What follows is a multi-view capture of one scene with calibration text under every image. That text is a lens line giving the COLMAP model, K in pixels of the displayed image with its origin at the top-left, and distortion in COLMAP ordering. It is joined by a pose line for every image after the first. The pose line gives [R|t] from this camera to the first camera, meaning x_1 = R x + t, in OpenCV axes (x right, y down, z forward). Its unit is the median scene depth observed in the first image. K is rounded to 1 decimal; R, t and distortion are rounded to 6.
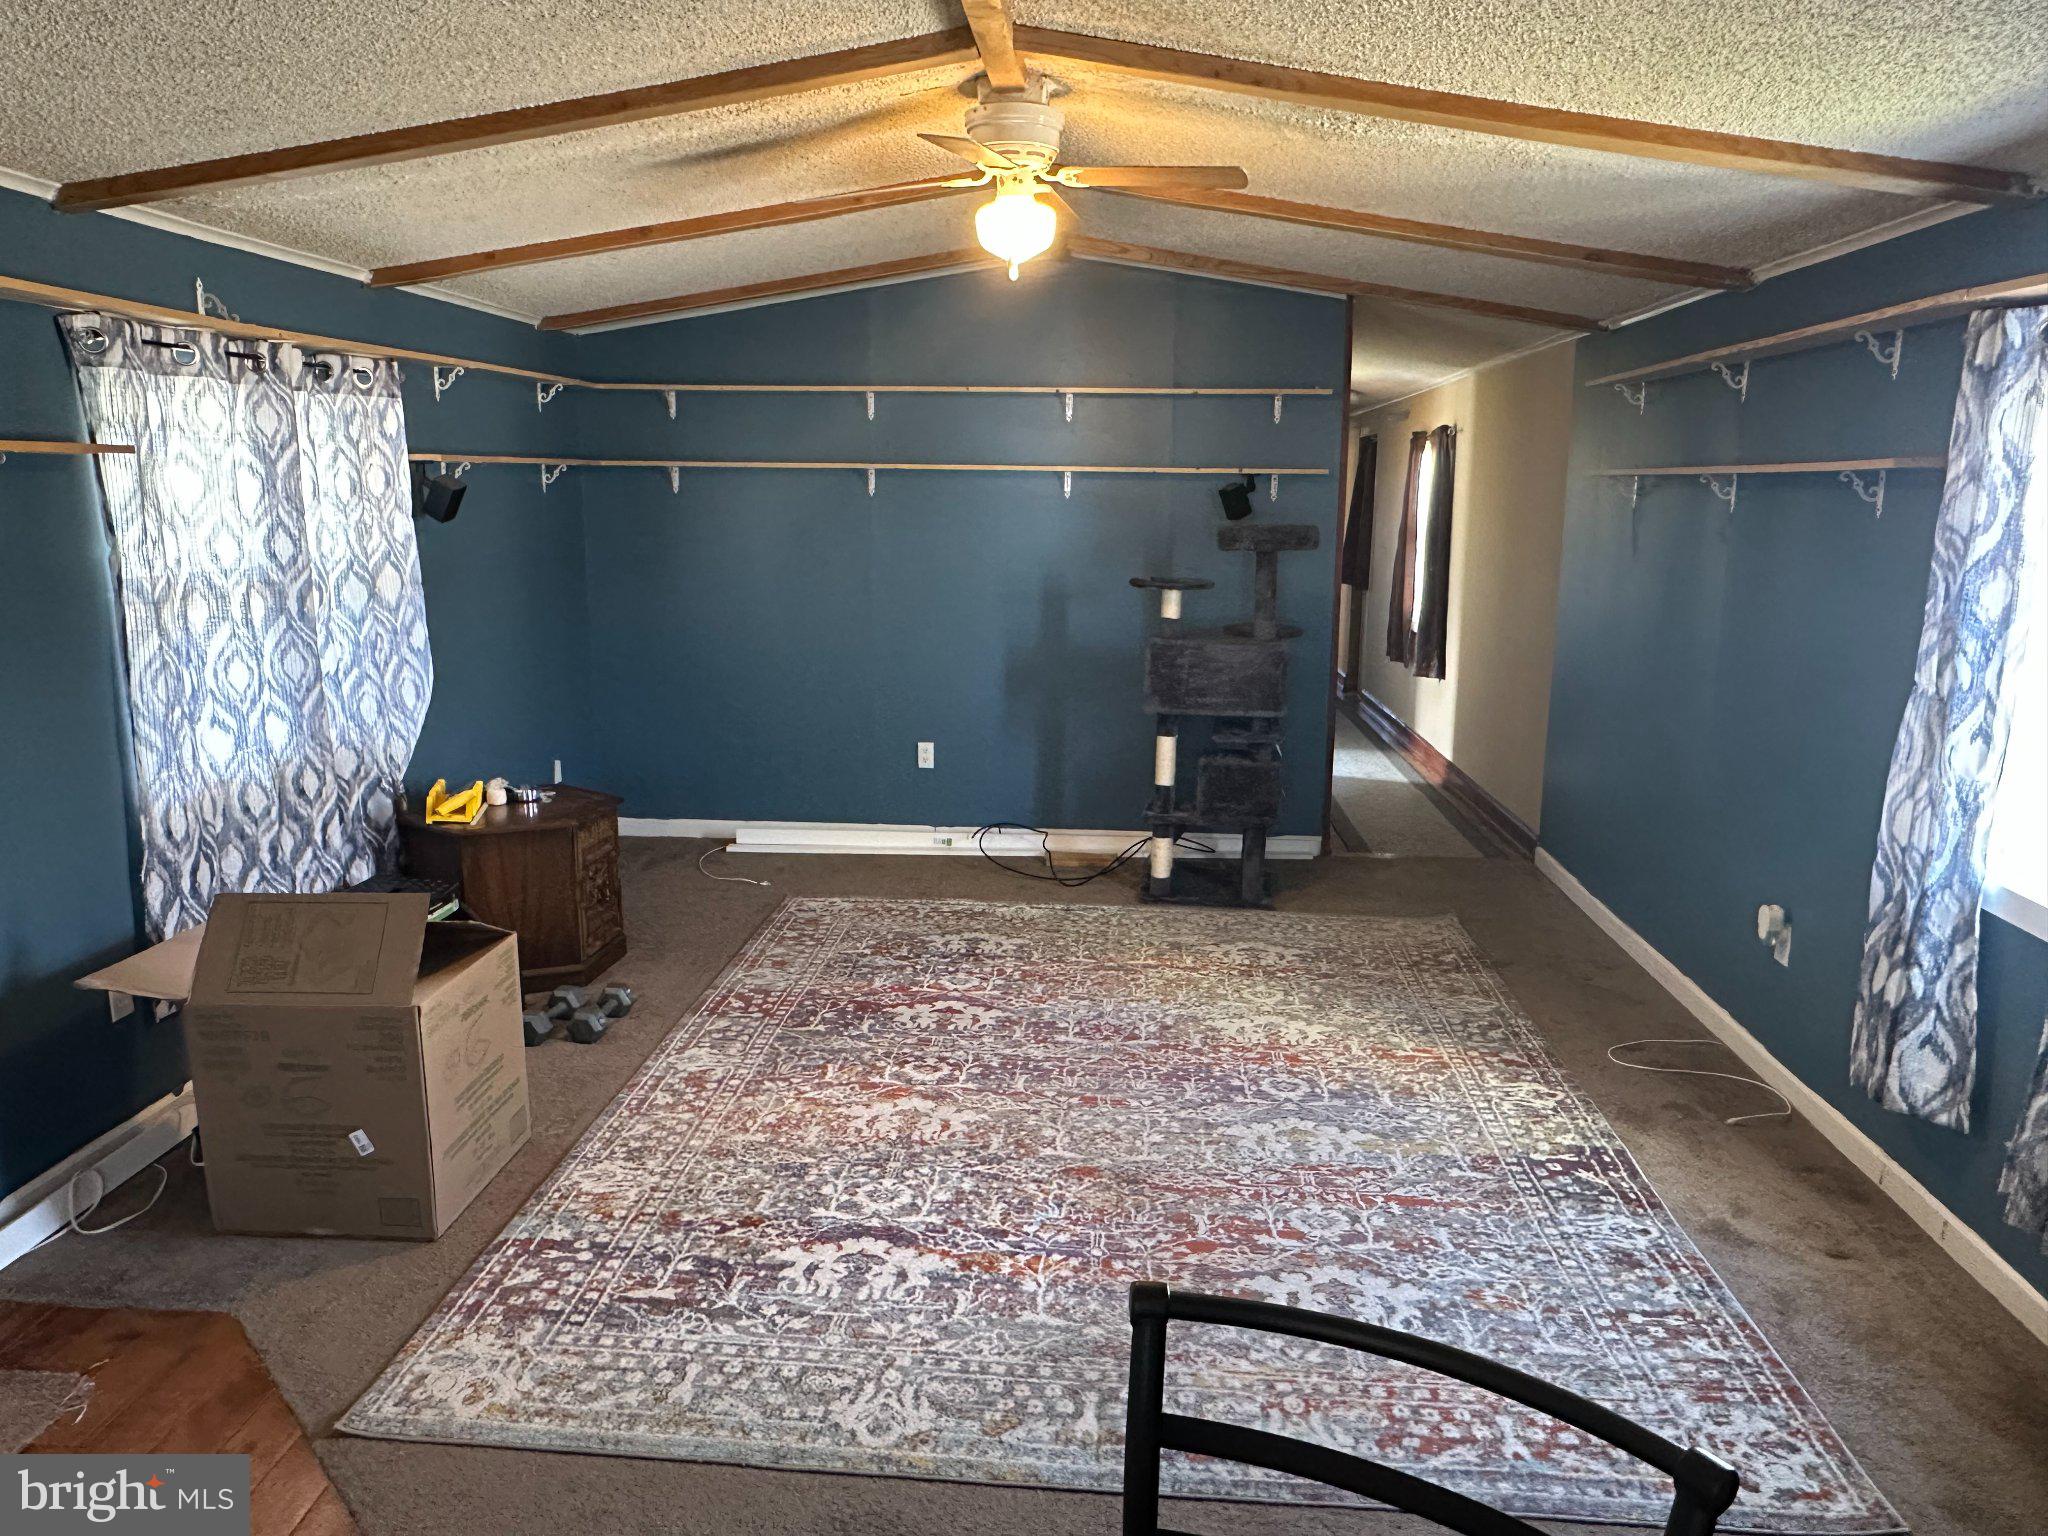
lens RADIAL K [[1418.4, 0, 1012.1], [0, 1418.4, 778.0], [0, 0, 1]] dist [-0.005157, -0.001307]
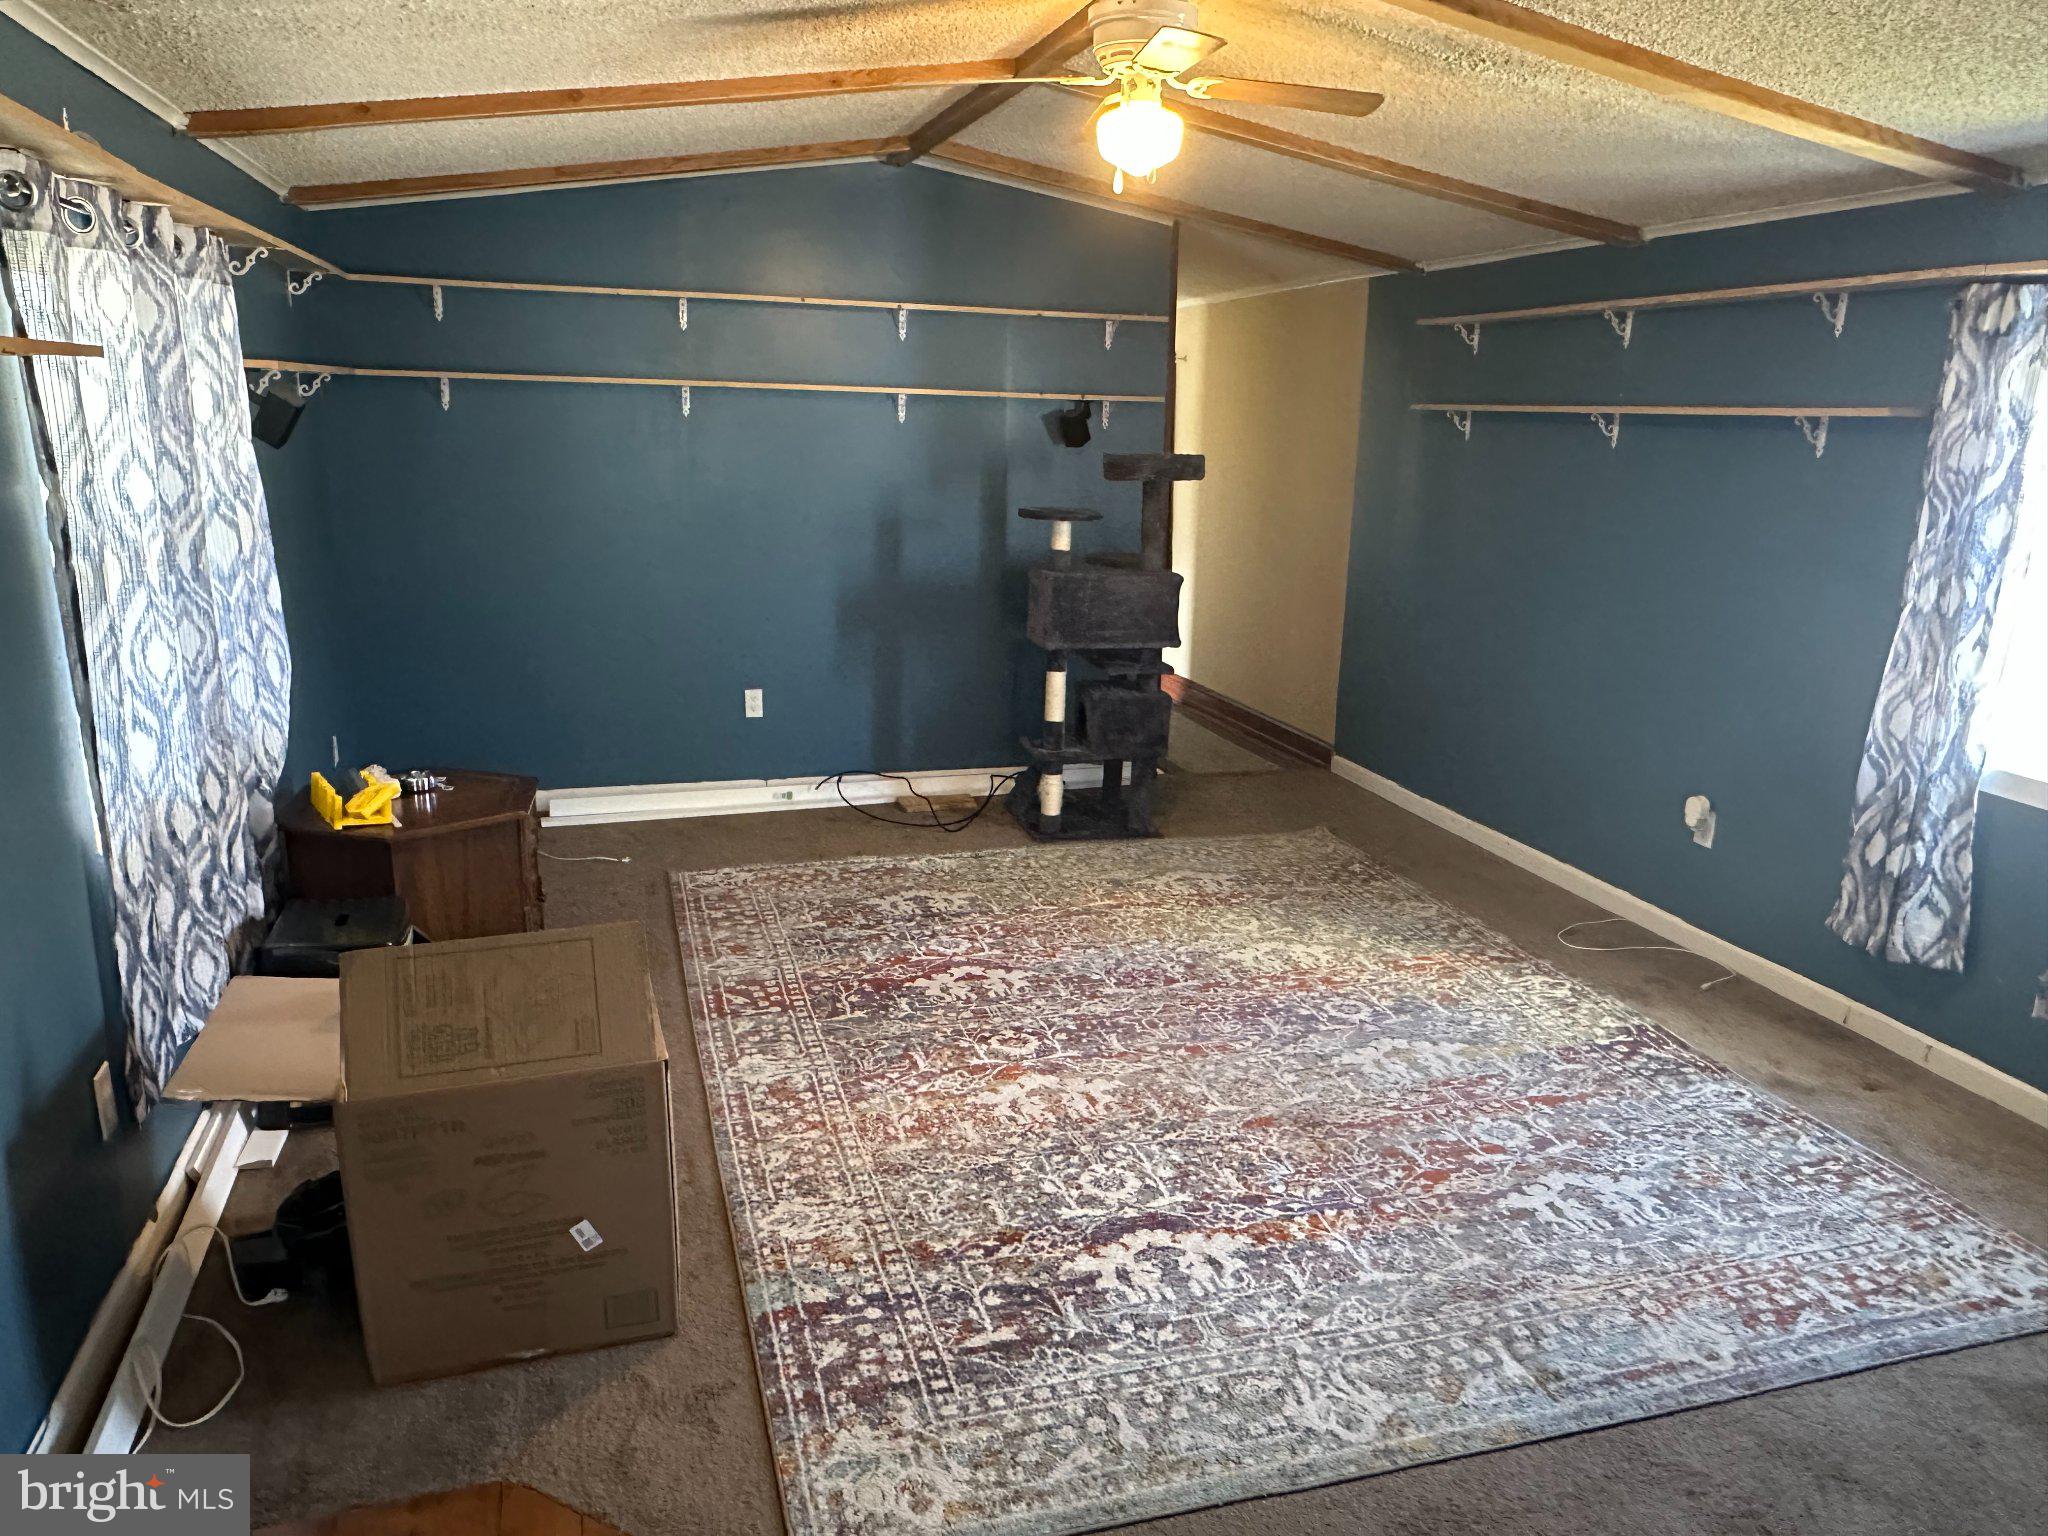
lens RADIAL K [[1419.9, 0, 1021.7], [0, 1419.9, 781.0], [0, 0, 1]] dist [-0.002845, -0.003178]
pose [[0.929648, -0.077712, 0.360161, -0.459975], [0.056243, 0.995979, 0.069726, -0.040019], [-0.364132, -0.044564, 0.930281, 0.154874]]
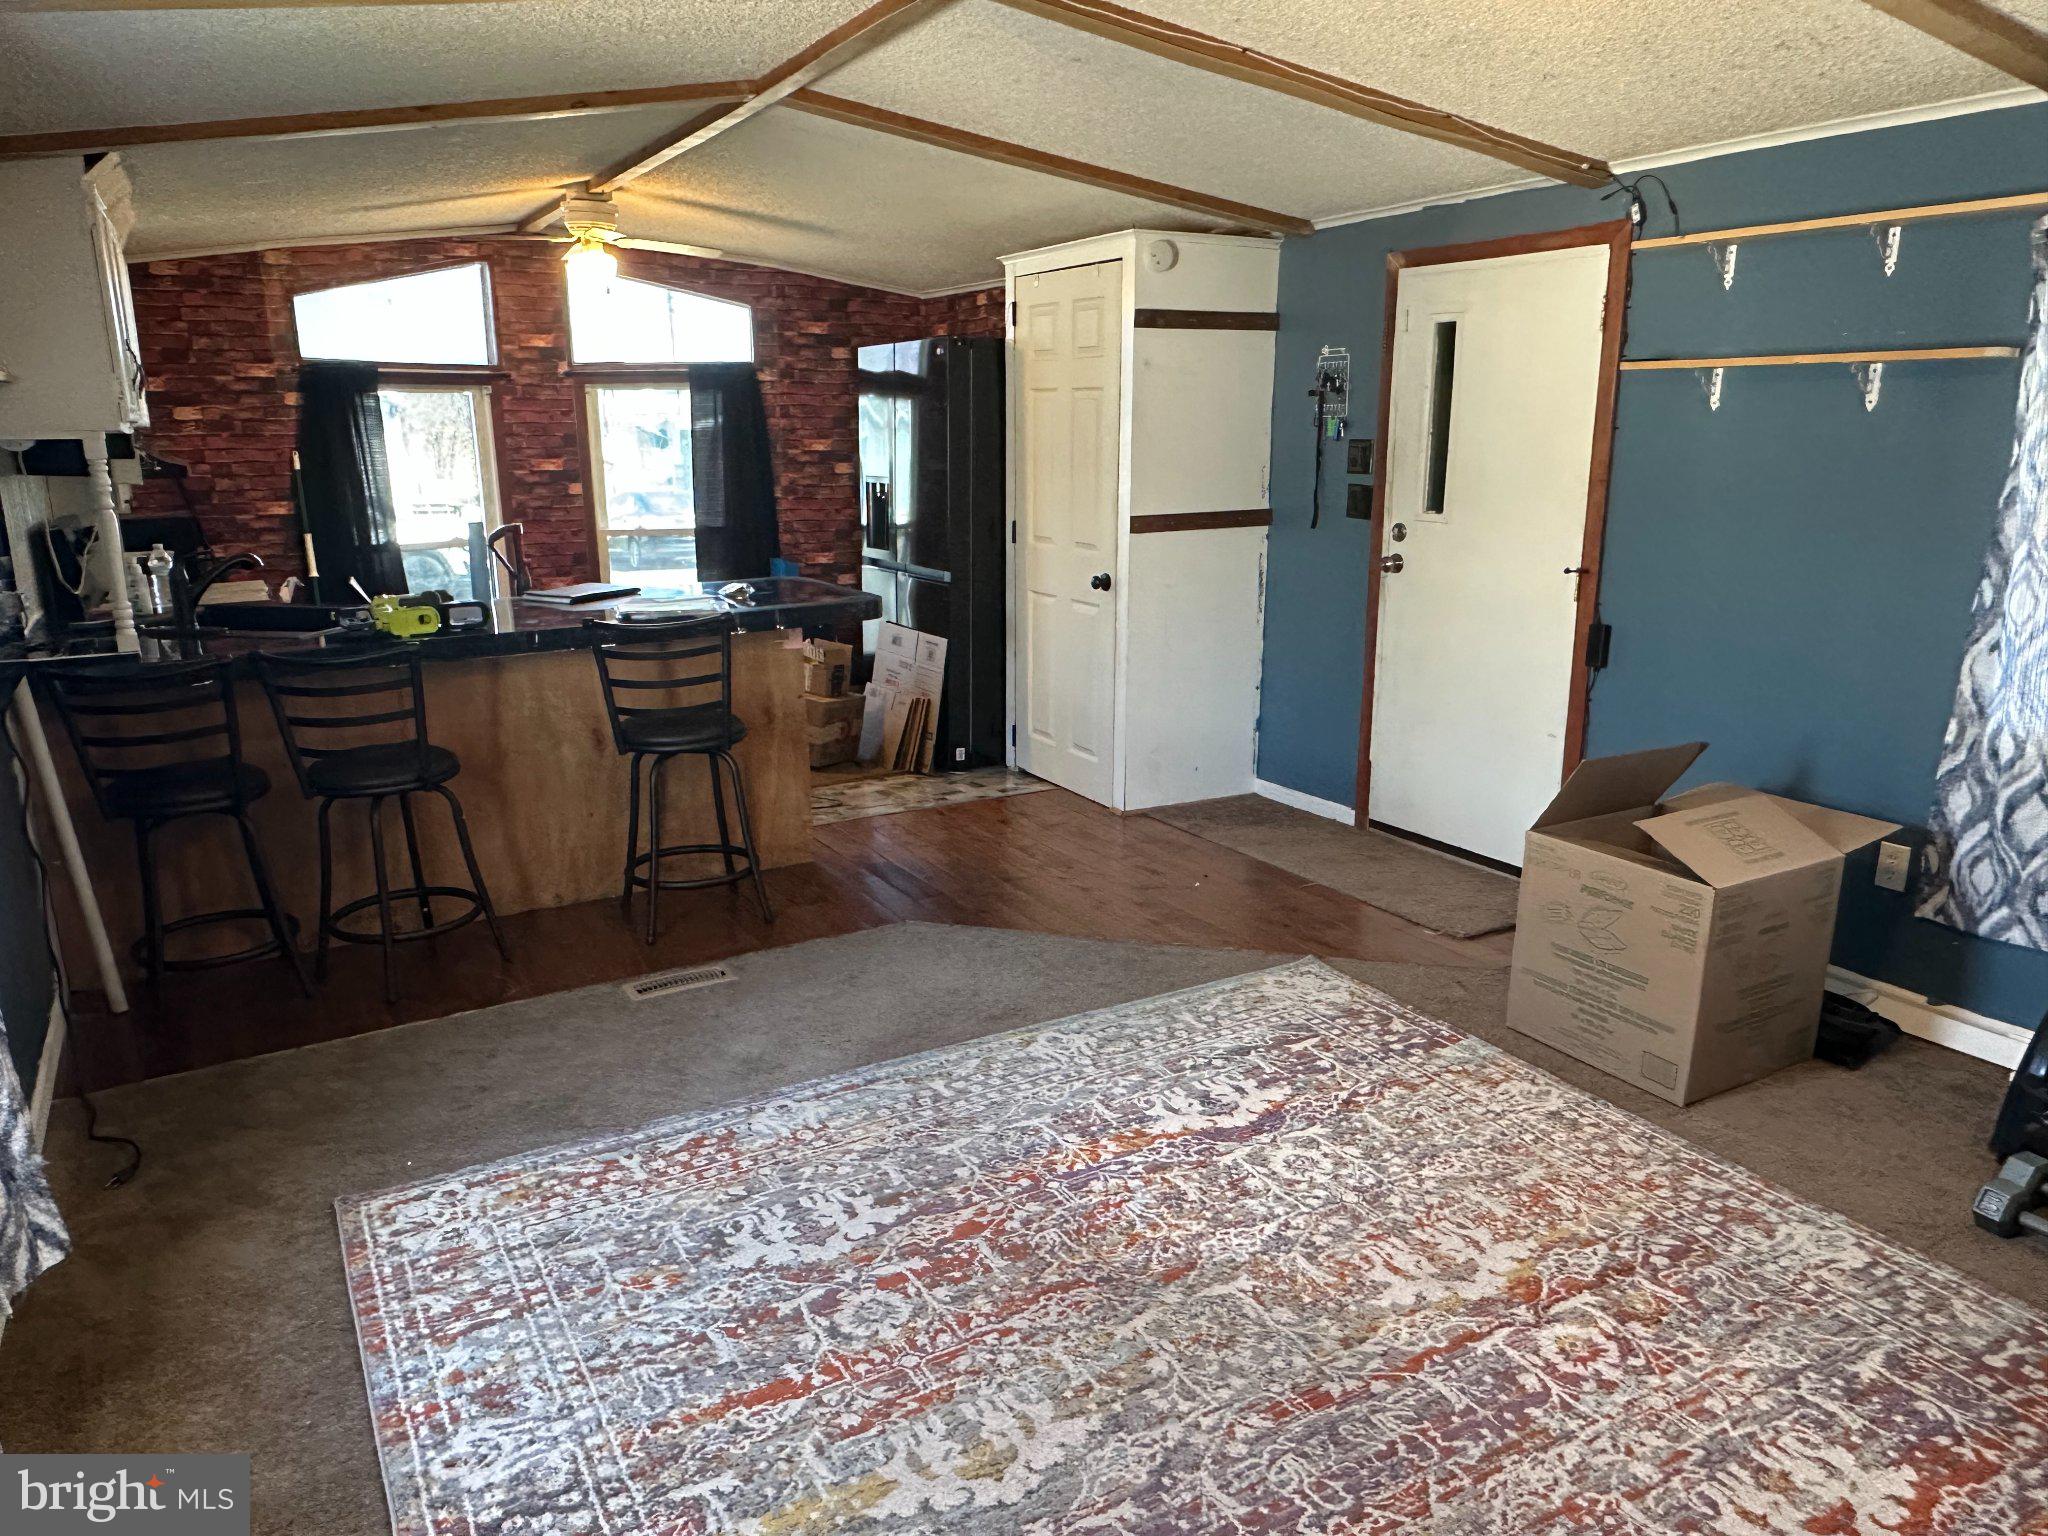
lens RADIAL K [[1419.9, 0, 1021.7], [0, 1419.9, 781.0], [0, 0, 1]] dist [-0.002845, -0.003178]
pose [[-0.827445, 0.140446, -0.543700, 0.523549], [-0.111771, 0.907654, 0.404563, -0.283661], [0.550311, 0.395524, -0.735336, 1.469871]]
